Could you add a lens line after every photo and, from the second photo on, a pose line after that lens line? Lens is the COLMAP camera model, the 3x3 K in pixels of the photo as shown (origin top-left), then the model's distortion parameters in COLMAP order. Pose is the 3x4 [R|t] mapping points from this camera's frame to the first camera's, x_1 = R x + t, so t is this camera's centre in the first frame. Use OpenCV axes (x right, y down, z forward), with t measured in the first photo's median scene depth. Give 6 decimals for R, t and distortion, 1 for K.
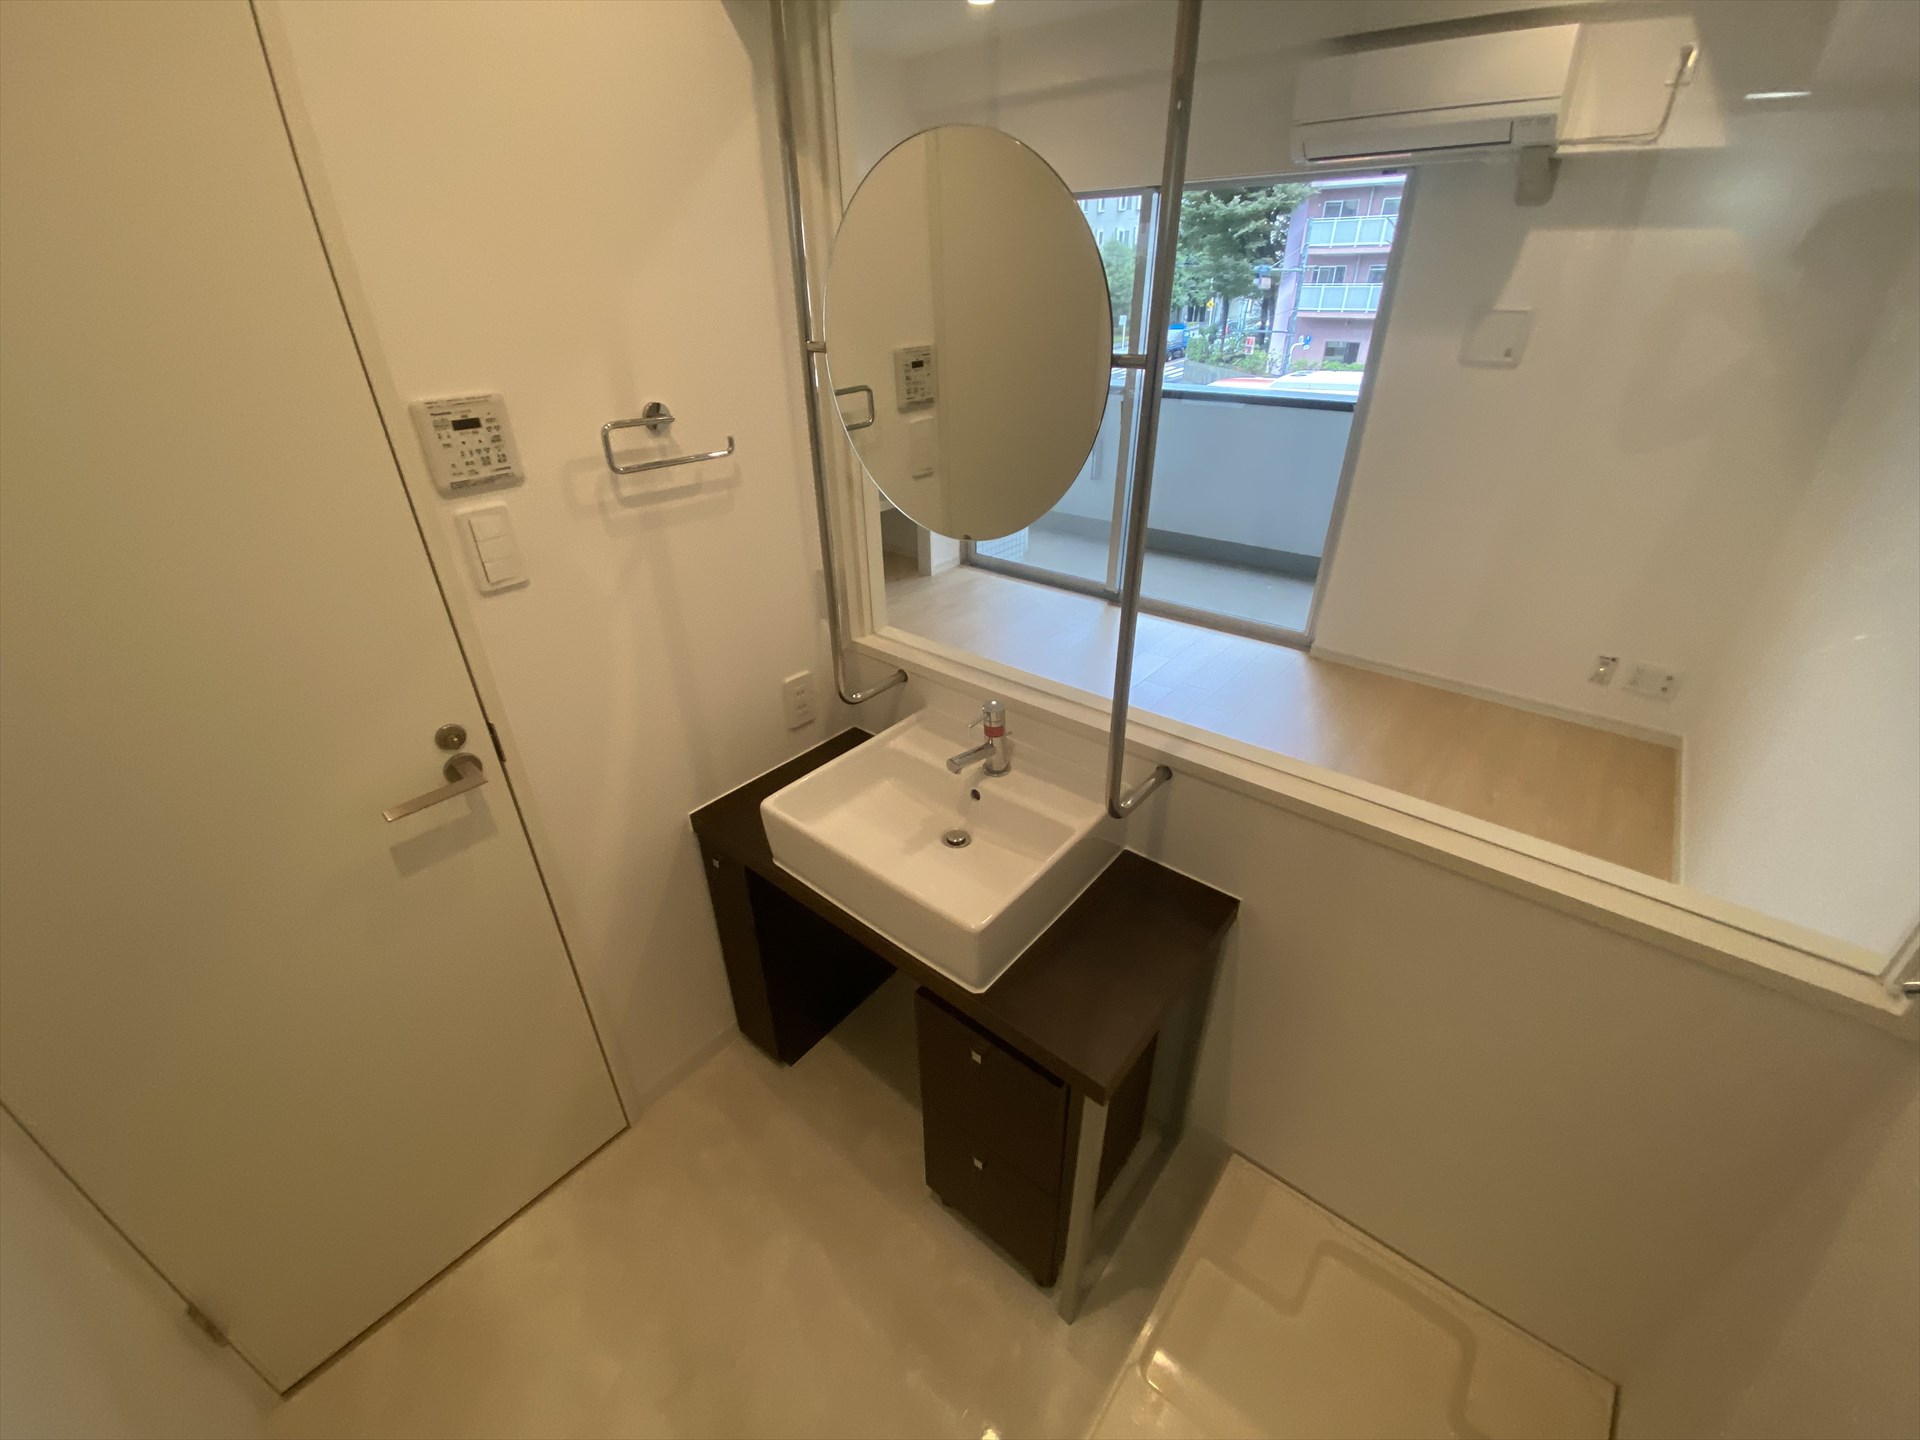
lens RADIAL K [[757.6, 0, 960.0], [0, 757.6, 720.0], [0, 0, 1]] dist [-0.001006, -0.010921]
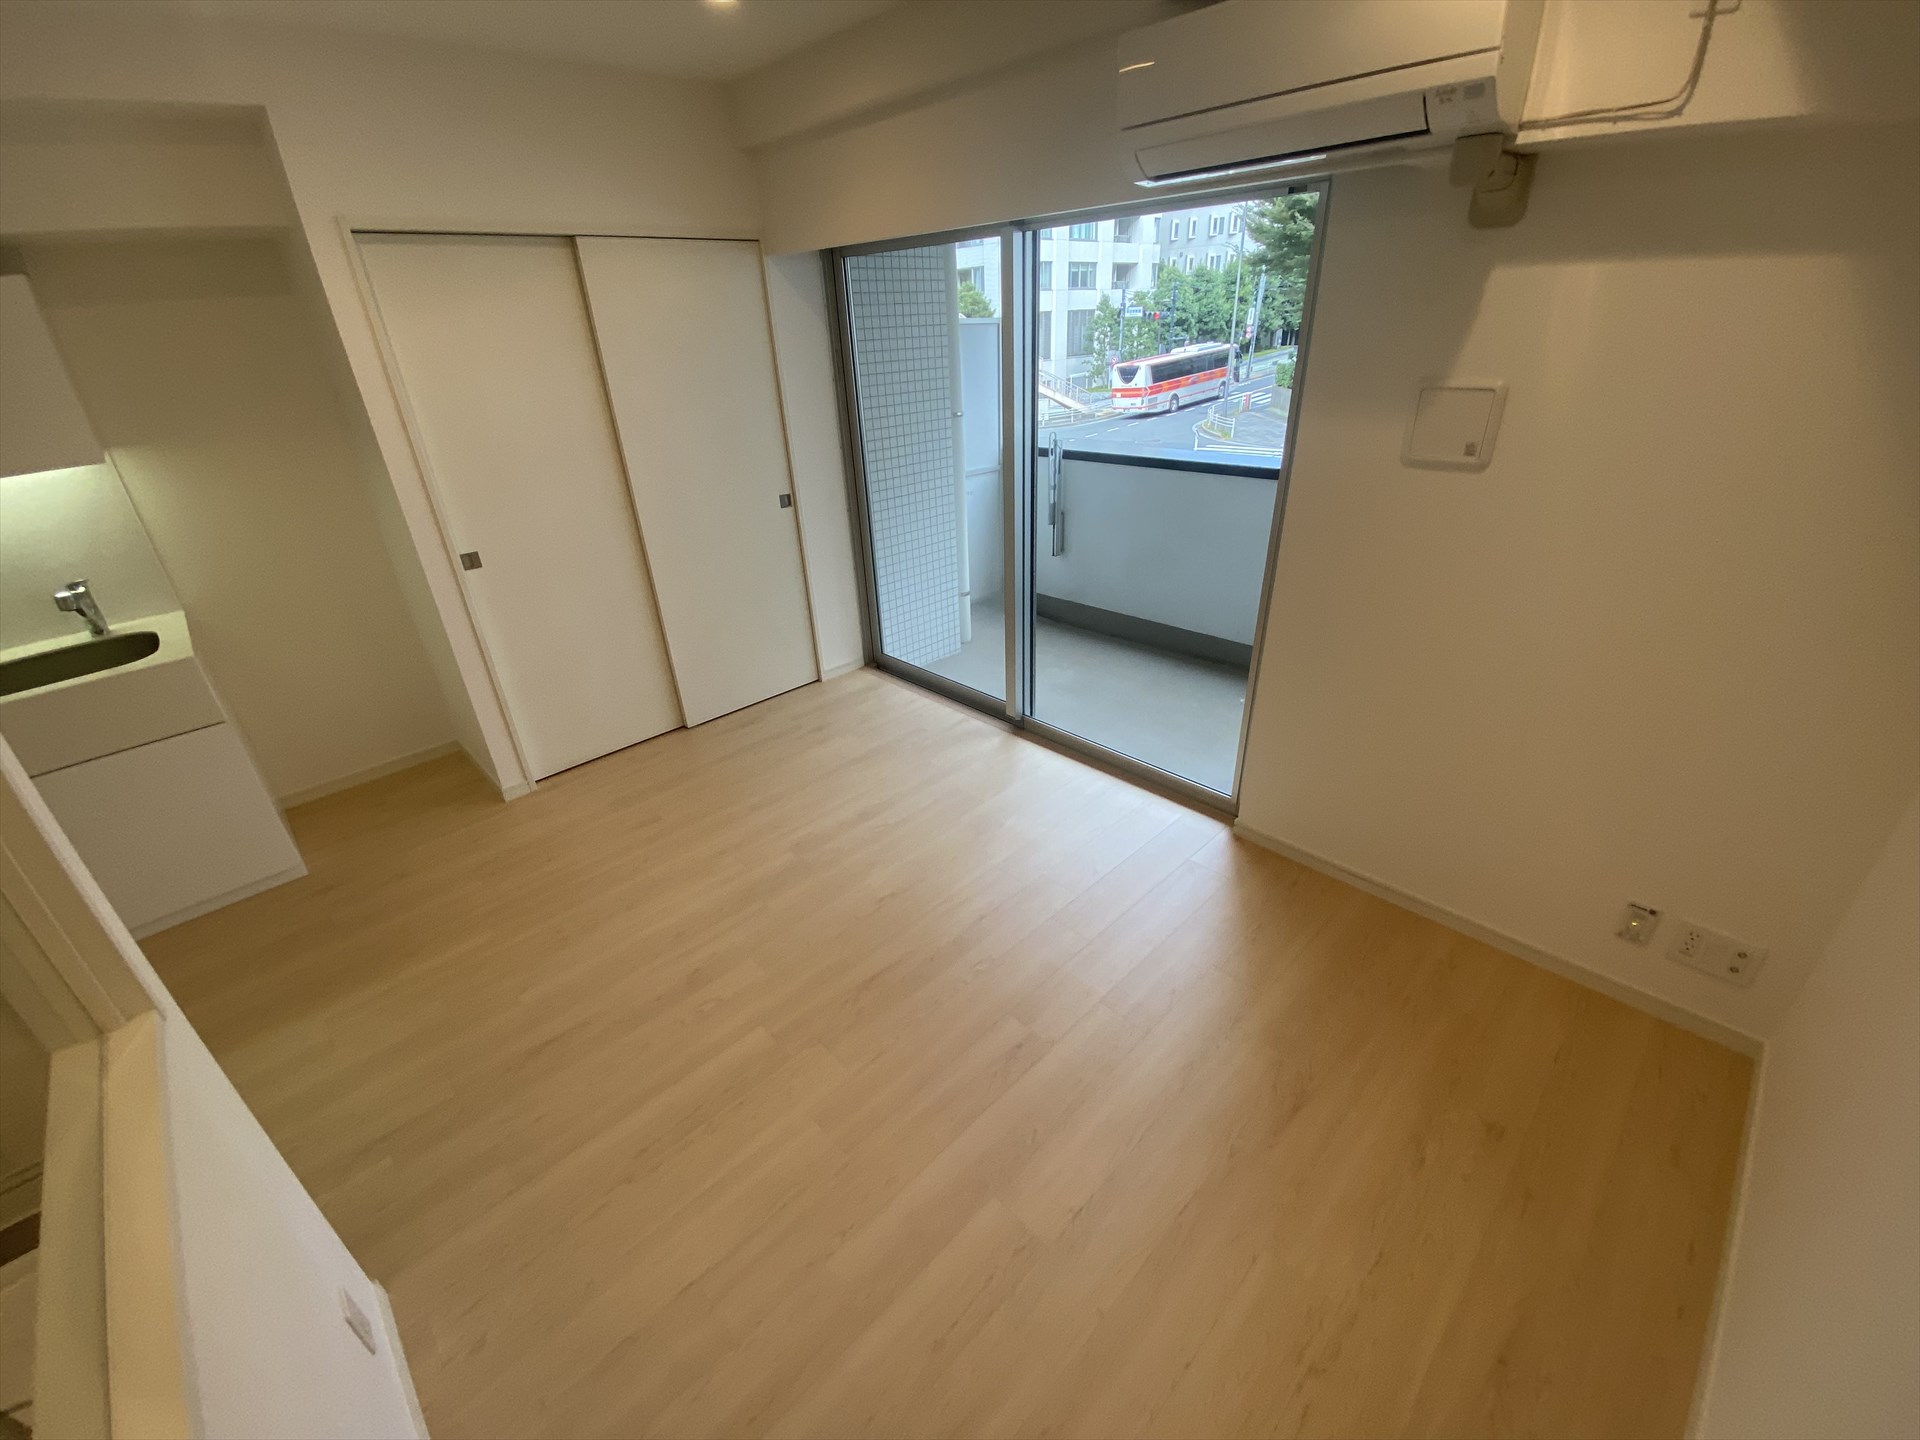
lens RADIAL K [[757.6, 0, 960.0], [0, 757.6, 720.0], [0, 0, 1]] dist [-0.001006, -0.010921]
pose [[0.992622, 0.028854, -0.117767, 0.354388], [-0.032414, 0.999070, -0.028426, -0.210063], [0.116837, 0.032033, 0.992634, 0.289969]]
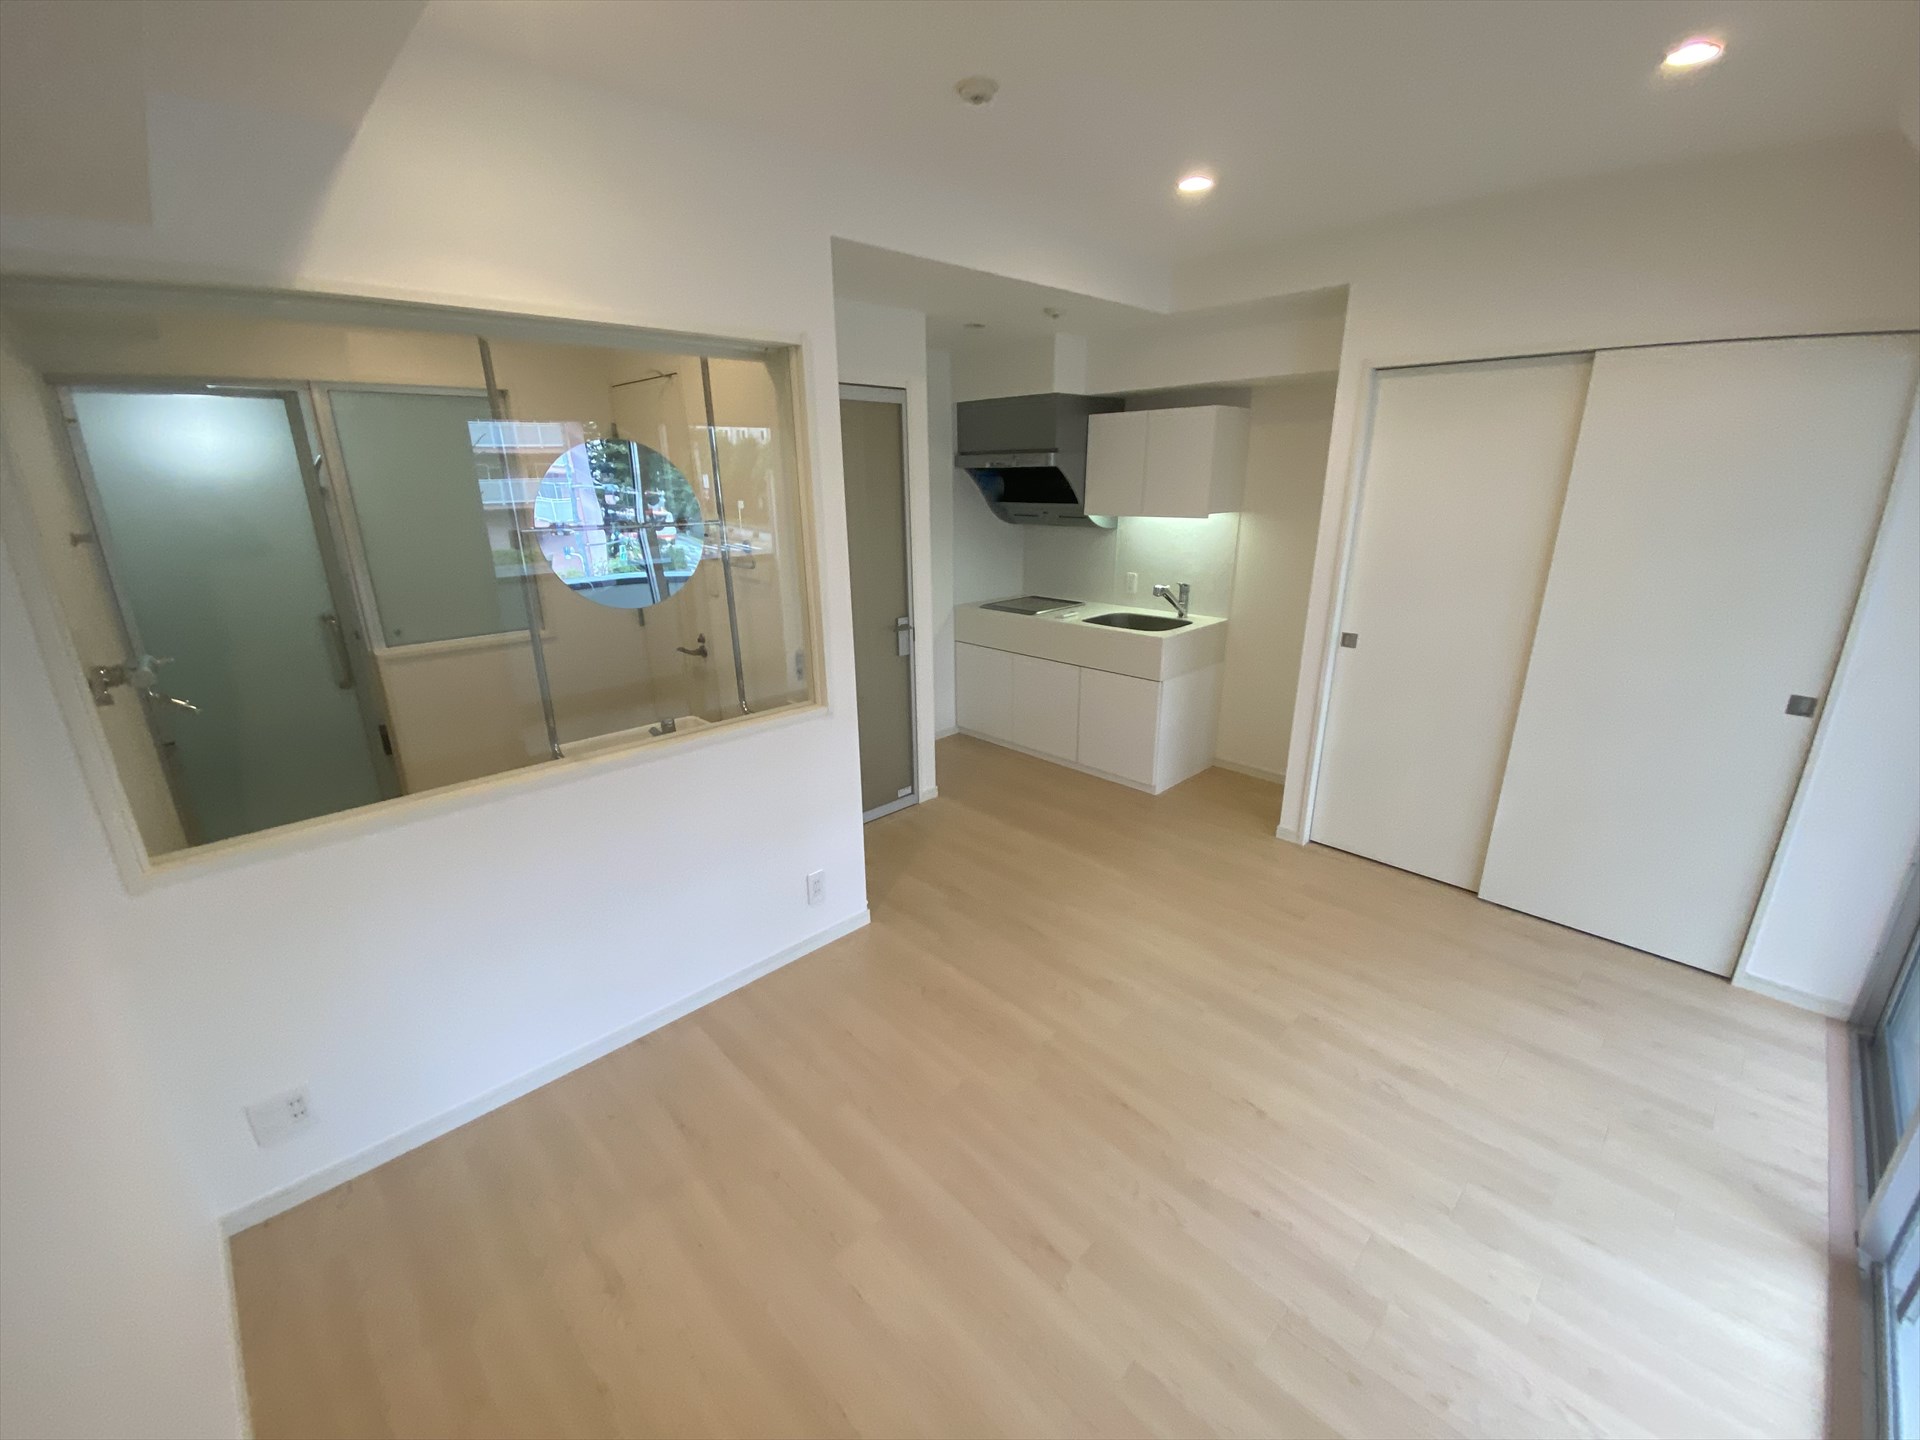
lens RADIAL K [[777.6, 0, 971.3], [0, 777.6, 718.2], [0, 0, 1]] dist [0.003544, -0.013332]
pose [[-0.128536, 0.306214, -0.943245, 0.785126], [-0.472402, 0.817384, 0.329728, -0.442999], [0.871960, 0.487973, 0.039593, 0.705843]]
